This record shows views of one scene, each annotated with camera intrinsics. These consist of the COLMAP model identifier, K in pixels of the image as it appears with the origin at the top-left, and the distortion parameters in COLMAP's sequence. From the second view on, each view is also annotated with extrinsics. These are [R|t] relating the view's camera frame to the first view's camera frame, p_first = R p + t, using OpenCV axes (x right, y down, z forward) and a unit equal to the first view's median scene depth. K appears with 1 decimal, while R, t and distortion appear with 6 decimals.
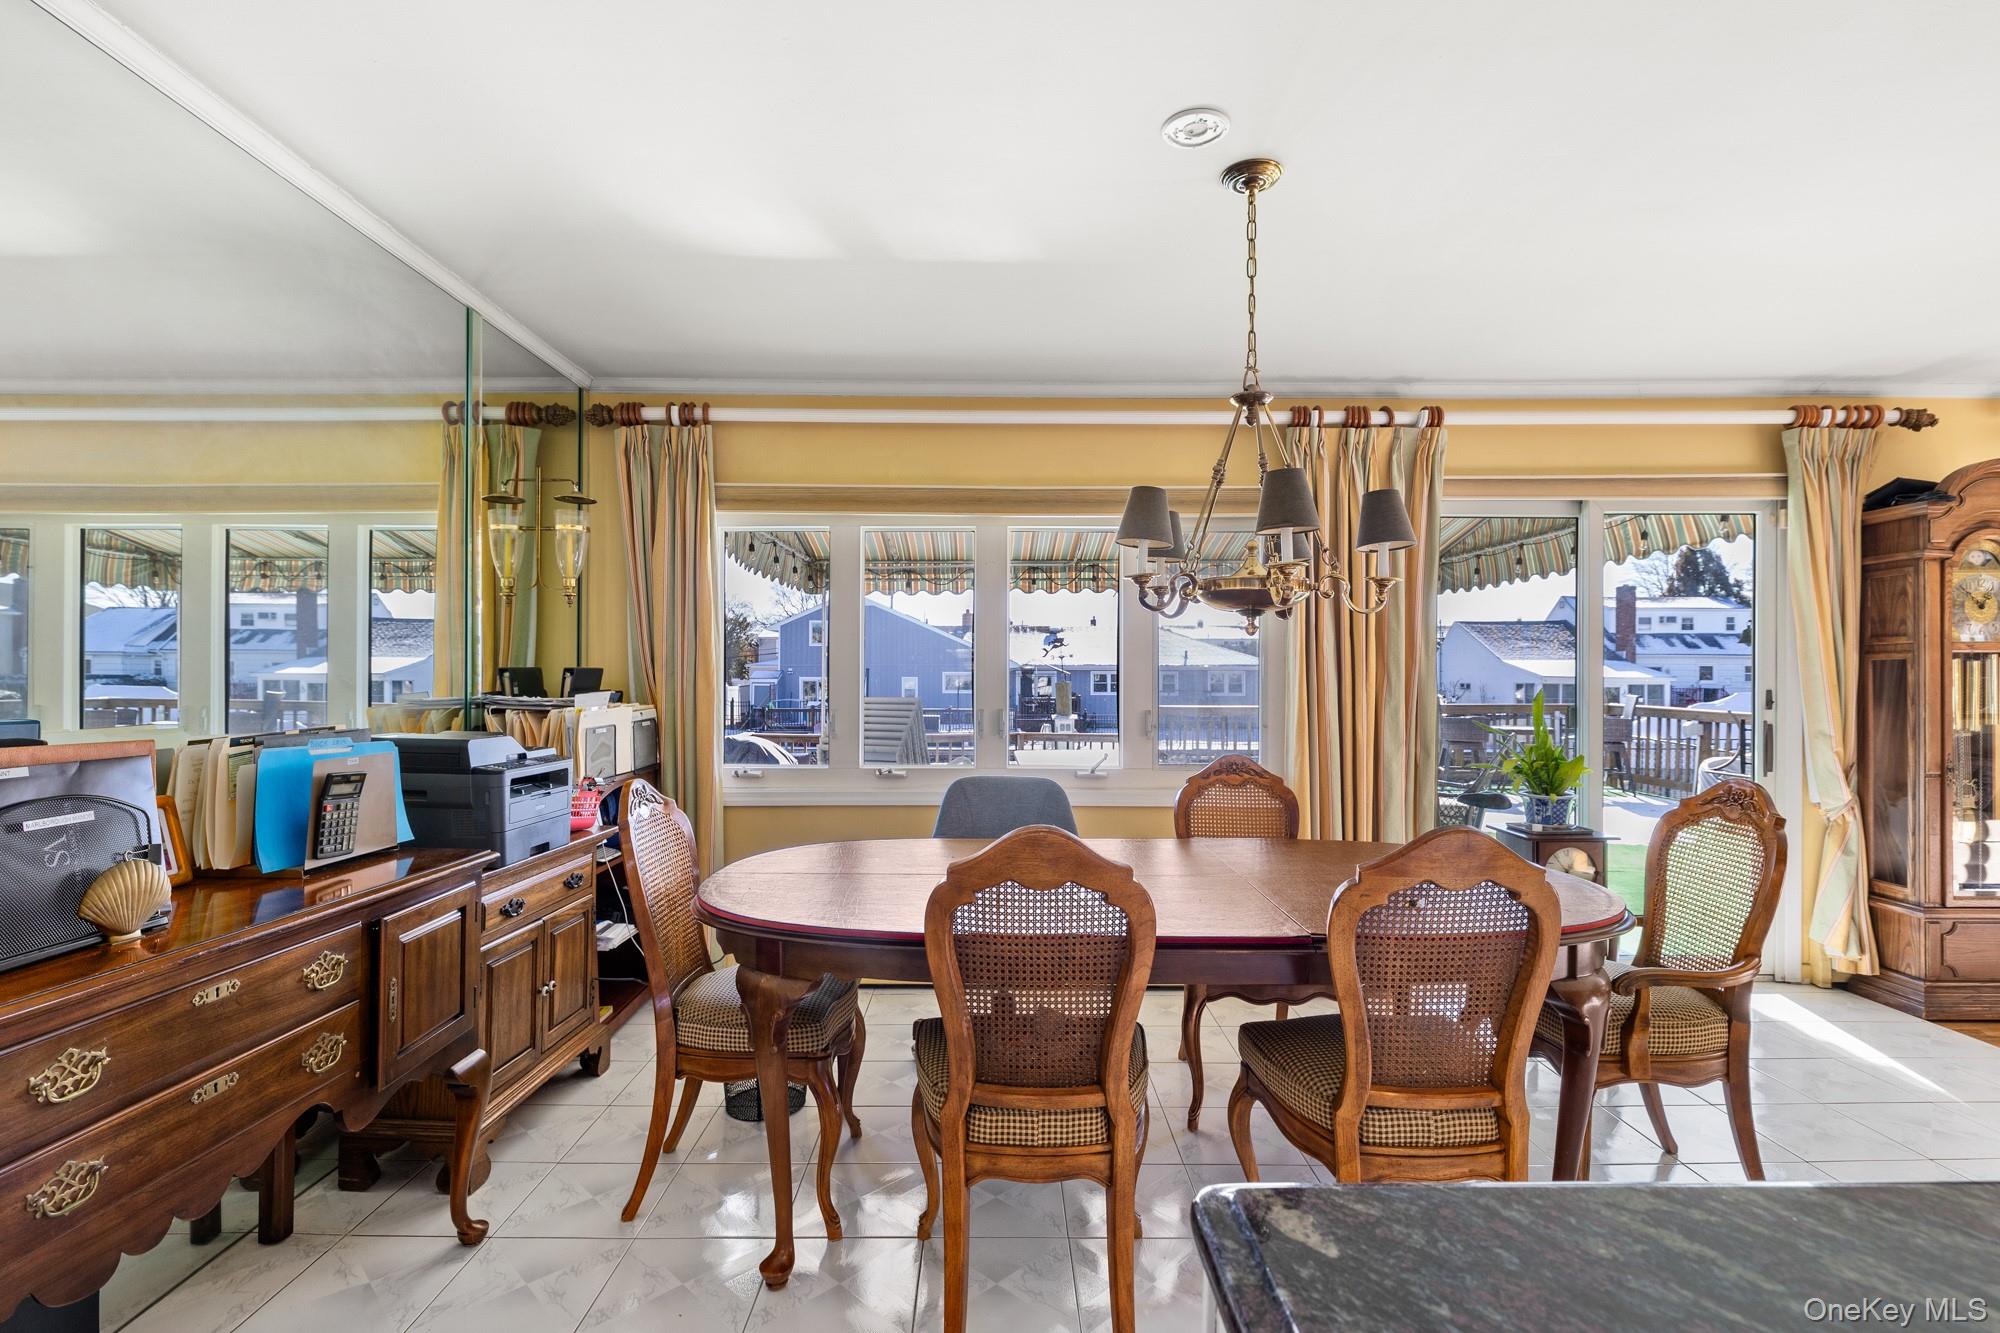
lens RADIAL K [[928.6, 0, 994.9], [0, 928.6, 683.1], [0, 0, 1]] dist [-0.008636, -0.000268]
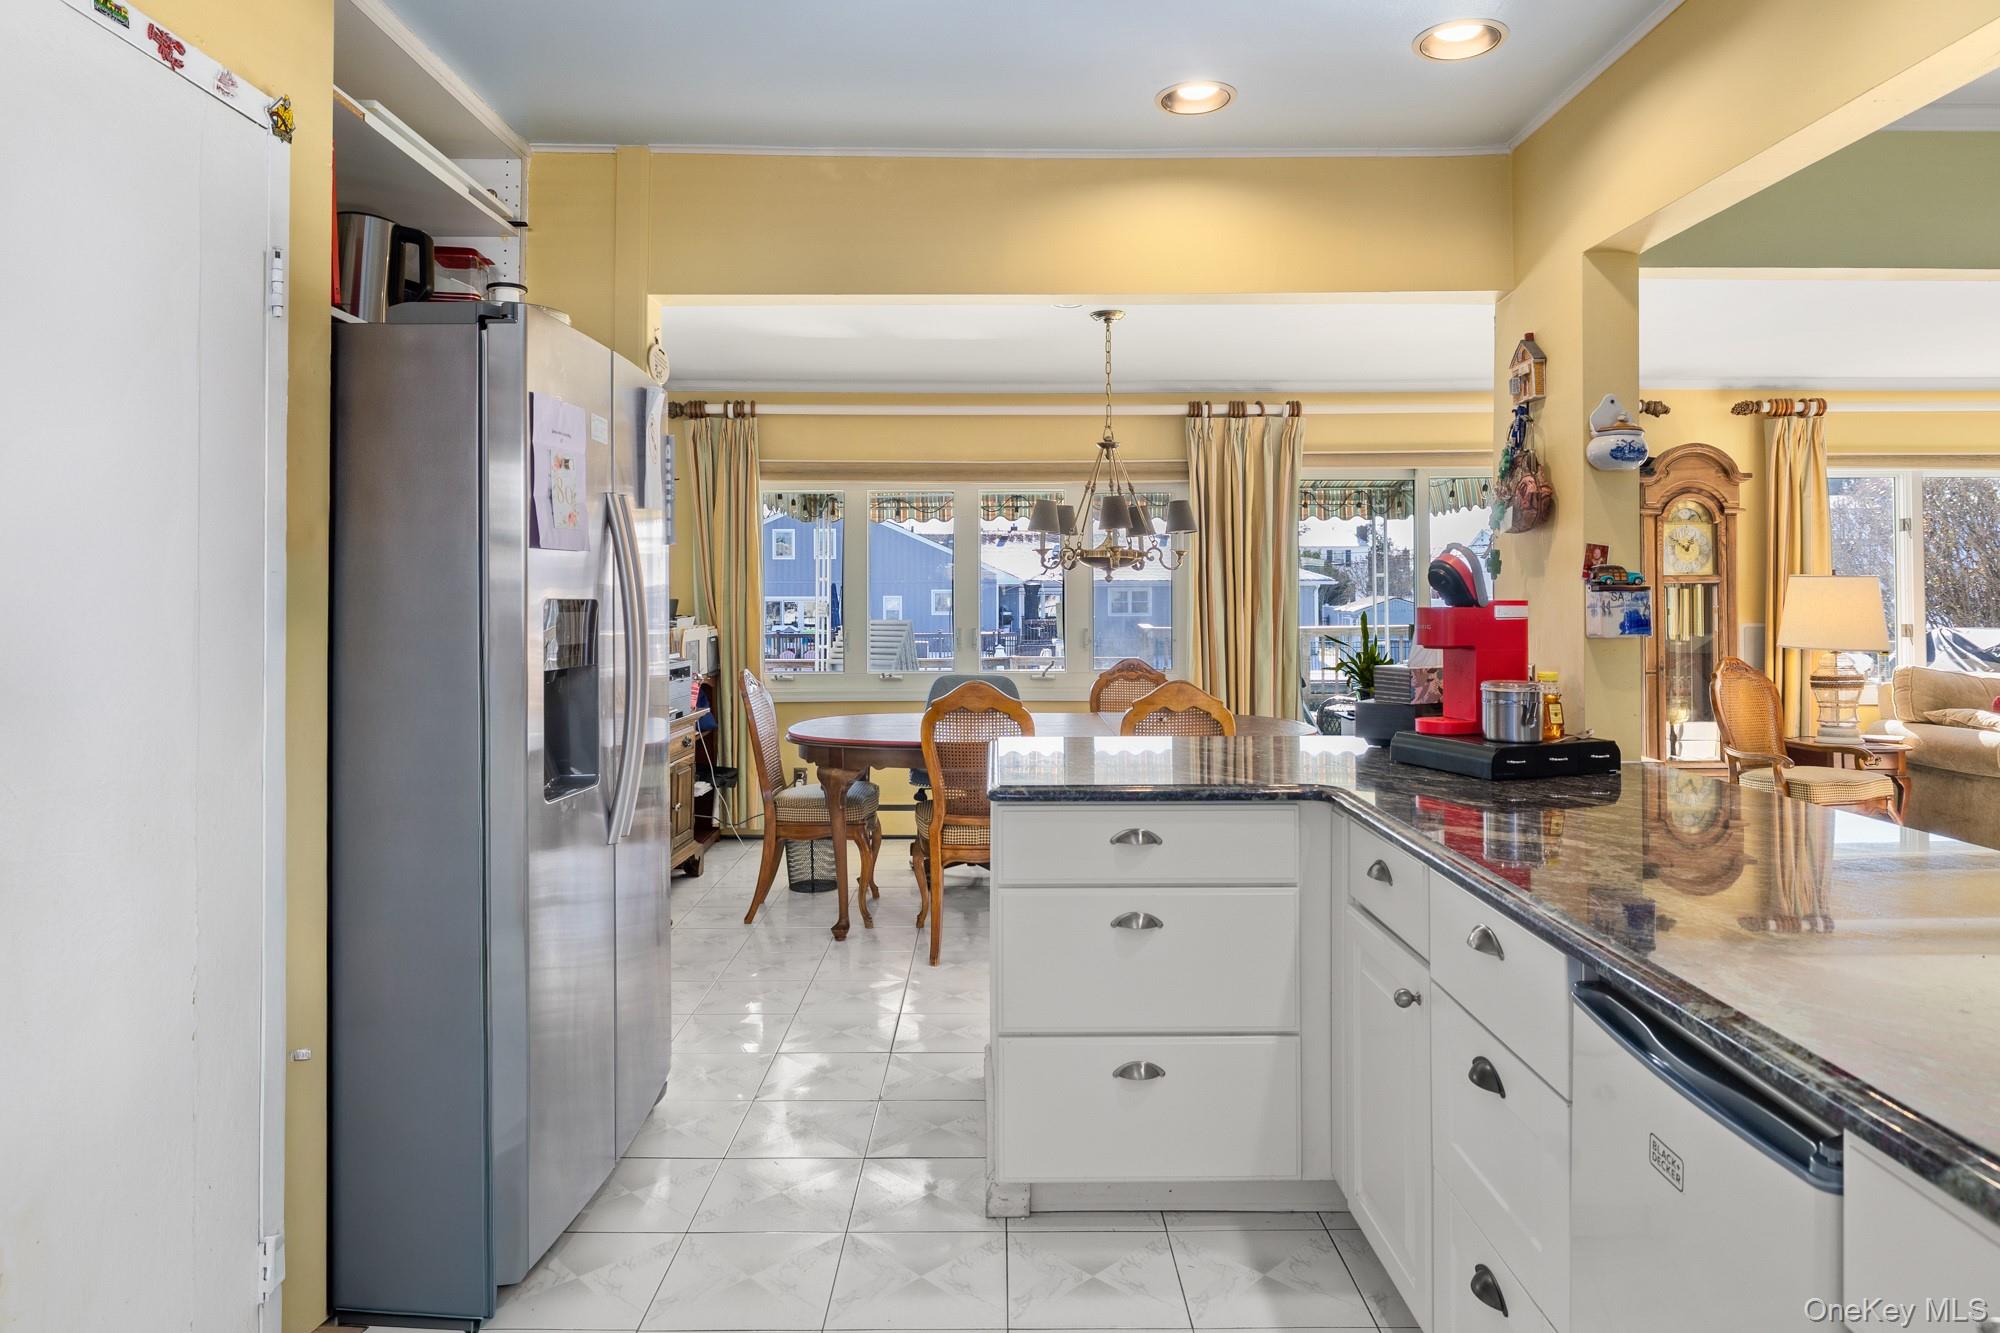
lens RADIAL K [[1188.1, 0, 998.1], [0, 1188.1, 584.2], [0, 0, 1]] dist [-0.003571, 0.000885]
pose [[0.999990, -0.004493, 0.000207, 0.042486], [0.004496, 0.999885, -0.014493, -0.010181], [-0.000141, 0.014494, 0.999895, -0.722399]]
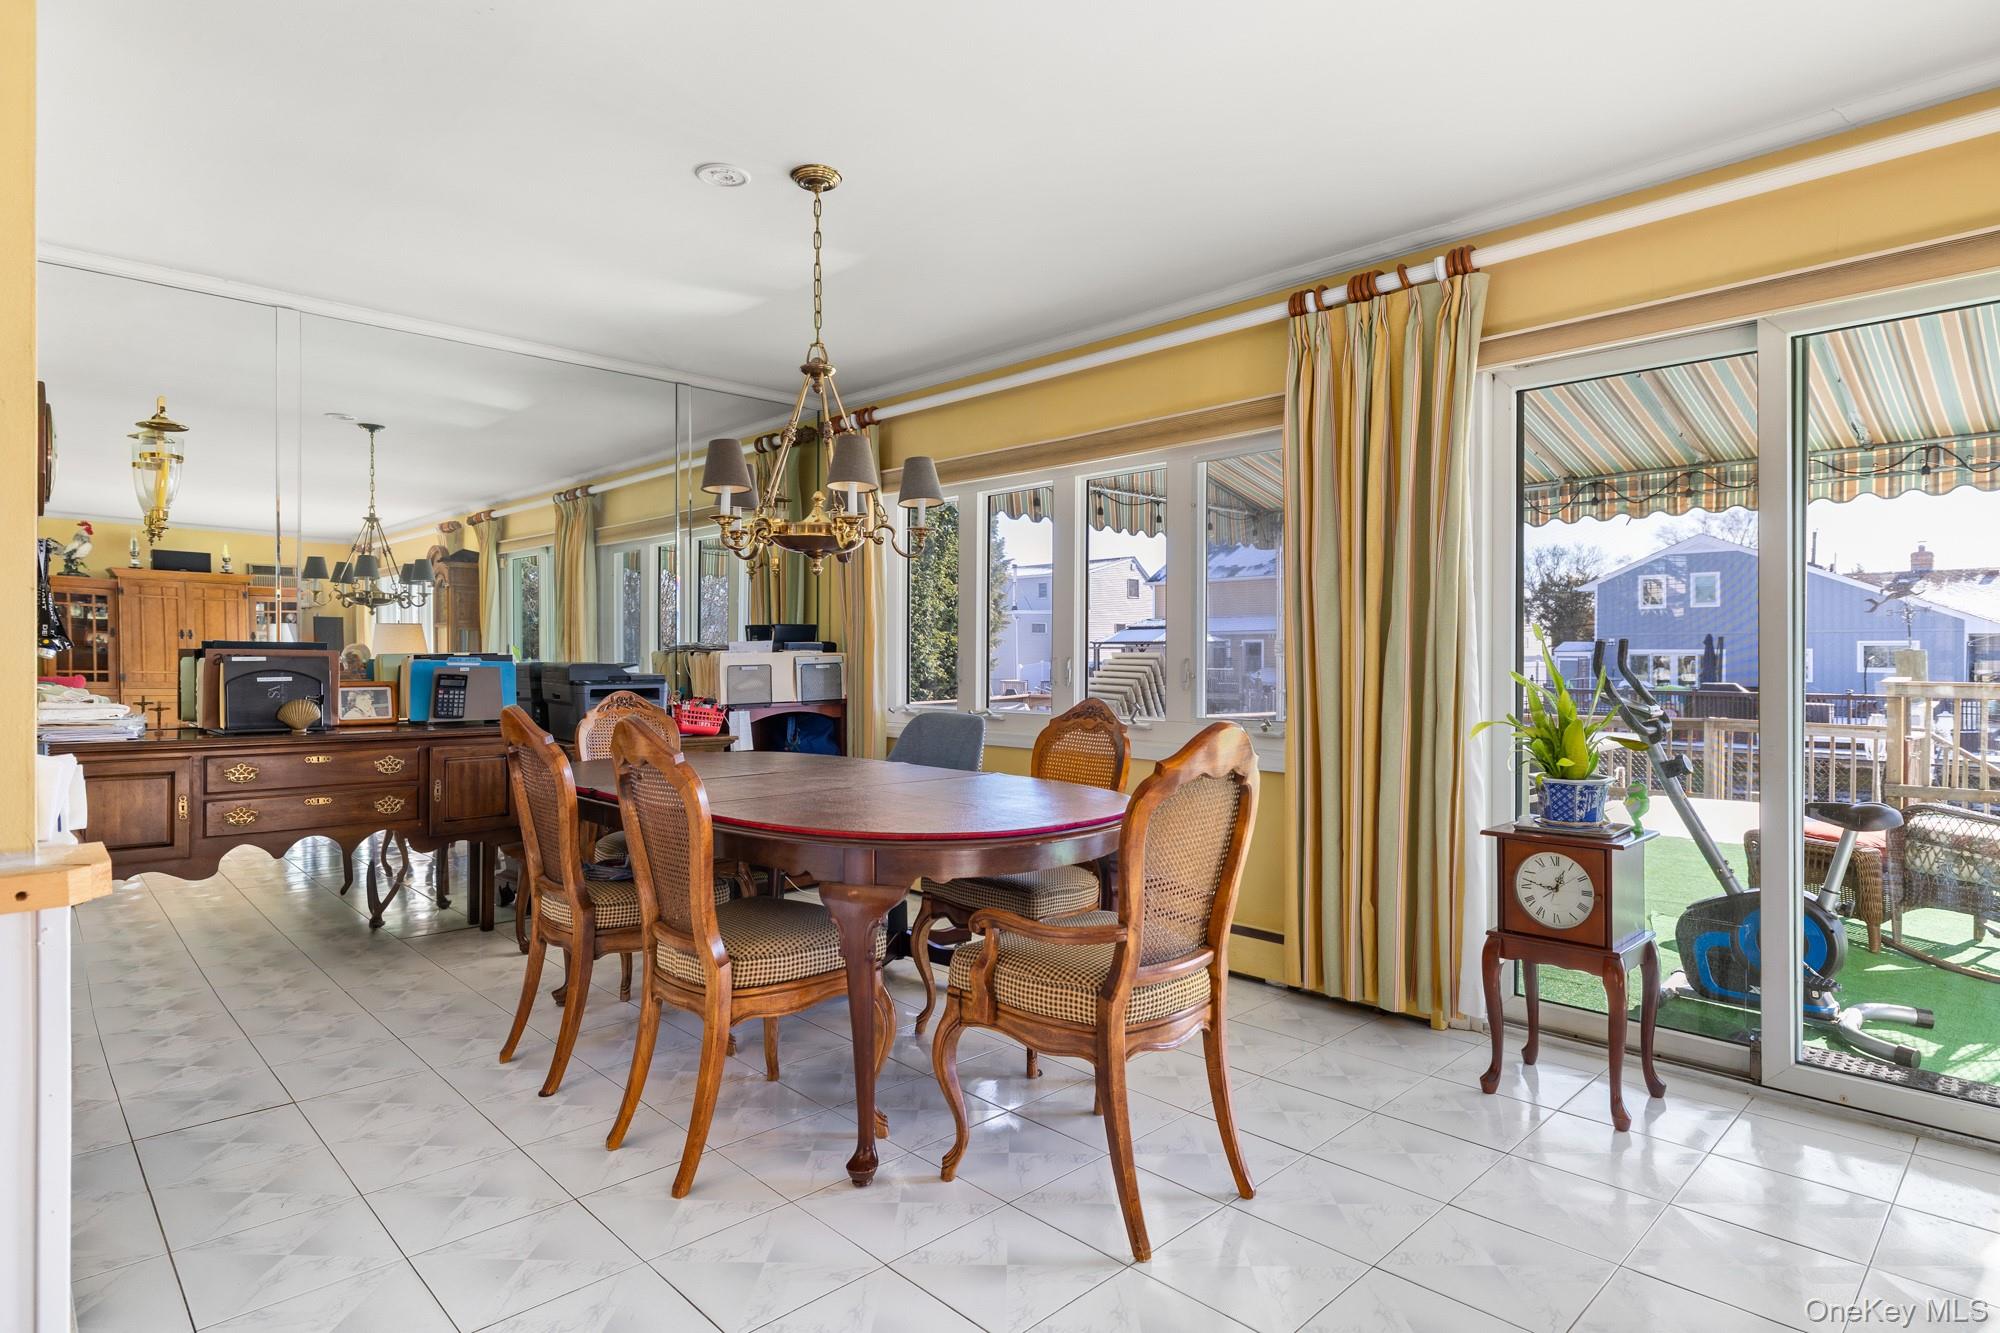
lens RADIAL K [[1072.4, 0, 1014.9], [0, 1072.4, 667.8], [0, 0, 1]] dist [-0.006990, -0.000777]
pose [[0.697042, 0.007111, -0.716995, 0.846985], [-0.001821, 0.999965, 0.008147, 0.031412], [0.717028, -0.004373, 0.697031, 0.146945]]
